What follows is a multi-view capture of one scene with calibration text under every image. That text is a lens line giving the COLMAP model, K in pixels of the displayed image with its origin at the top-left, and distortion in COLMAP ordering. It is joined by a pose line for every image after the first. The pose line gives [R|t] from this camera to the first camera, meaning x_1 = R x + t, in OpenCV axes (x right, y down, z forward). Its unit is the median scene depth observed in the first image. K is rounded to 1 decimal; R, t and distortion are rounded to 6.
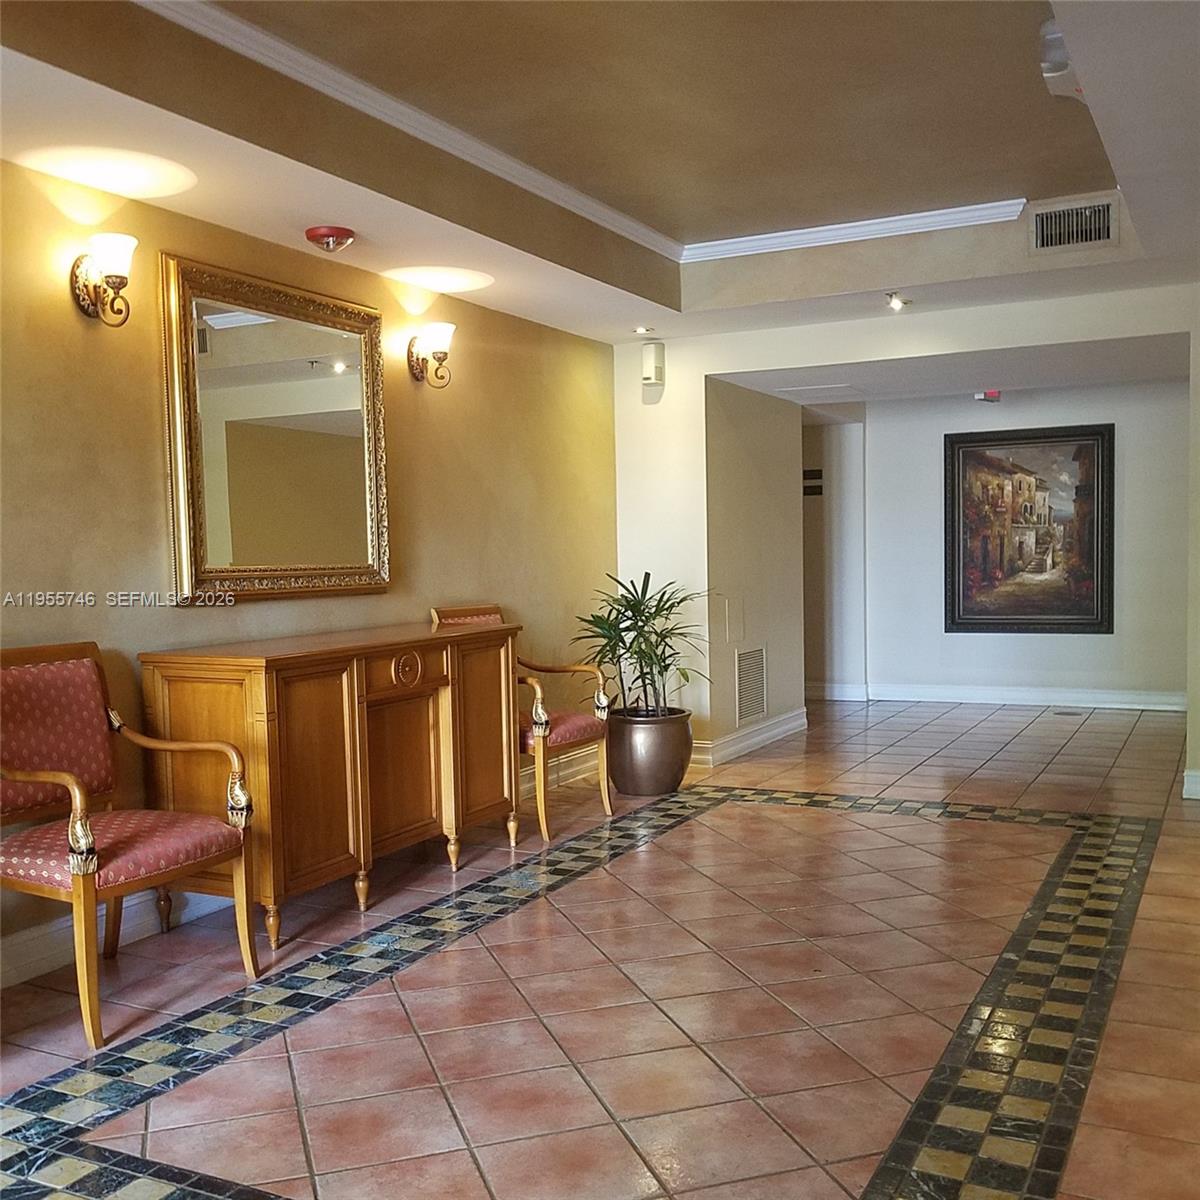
lens RADIAL K [[1199.6, 0, 562.7], [0, 1199.6, 656.5], [0, 0, 1]] dist [0.095777, -0.274990]
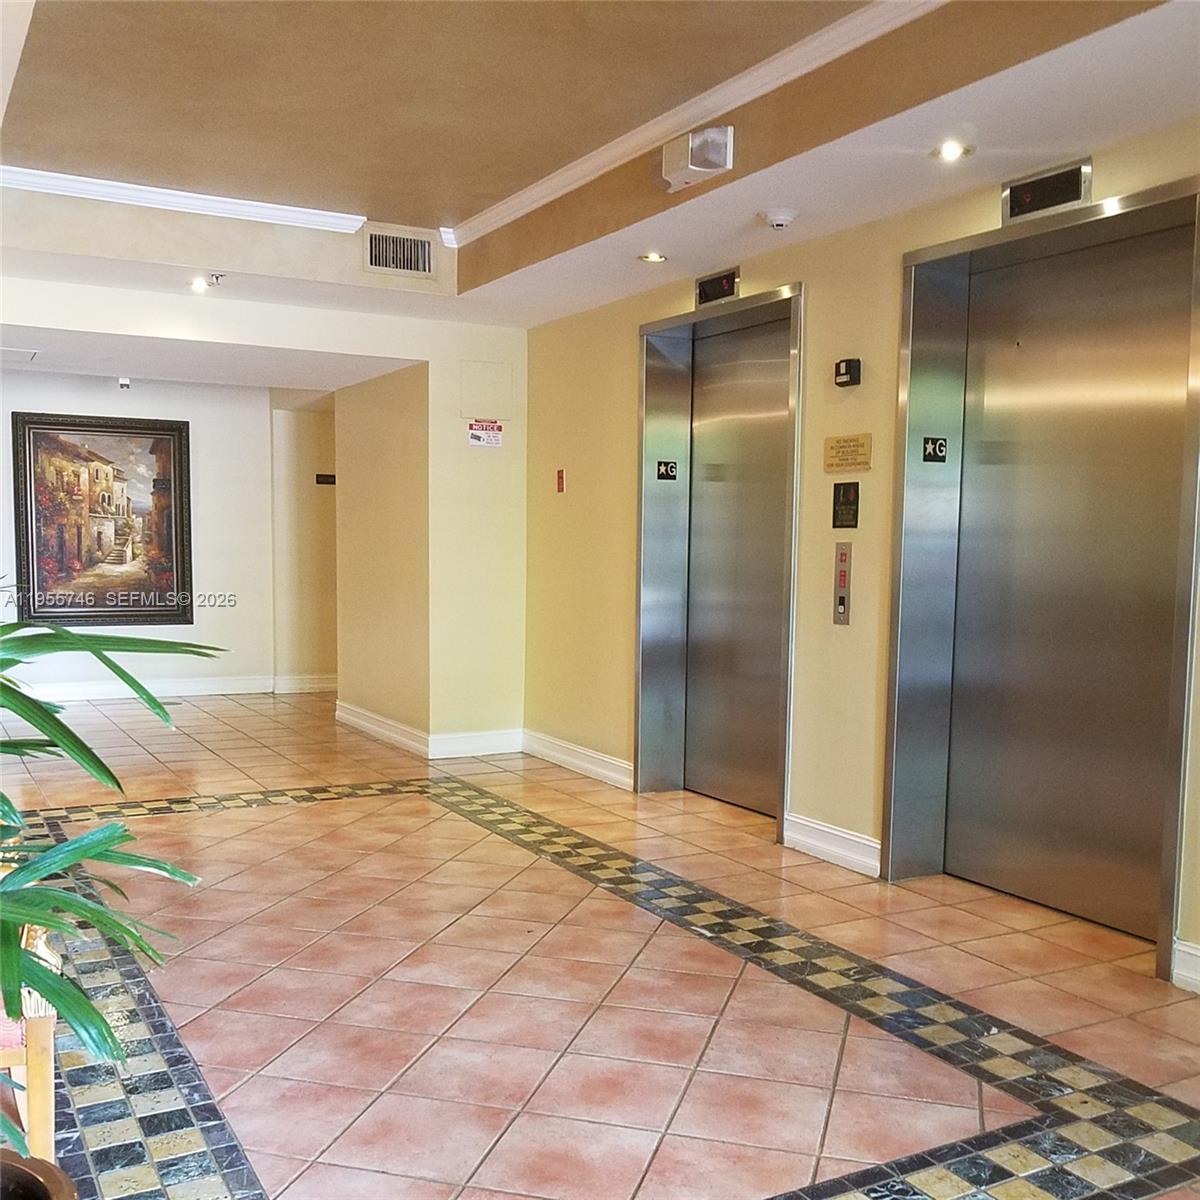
lens RADIAL K [[1252.2, 0, 570.9], [0, 1252.2, 664.3], [0, 0, 1]] dist [-0.008764, -0.020123]
pose [[0.553283, -0.050741, 0.831447, -0.256424], [0.043009, 0.998552, 0.032319, -0.004803], [-0.831882, 0.017879, 0.554664, 0.129048]]
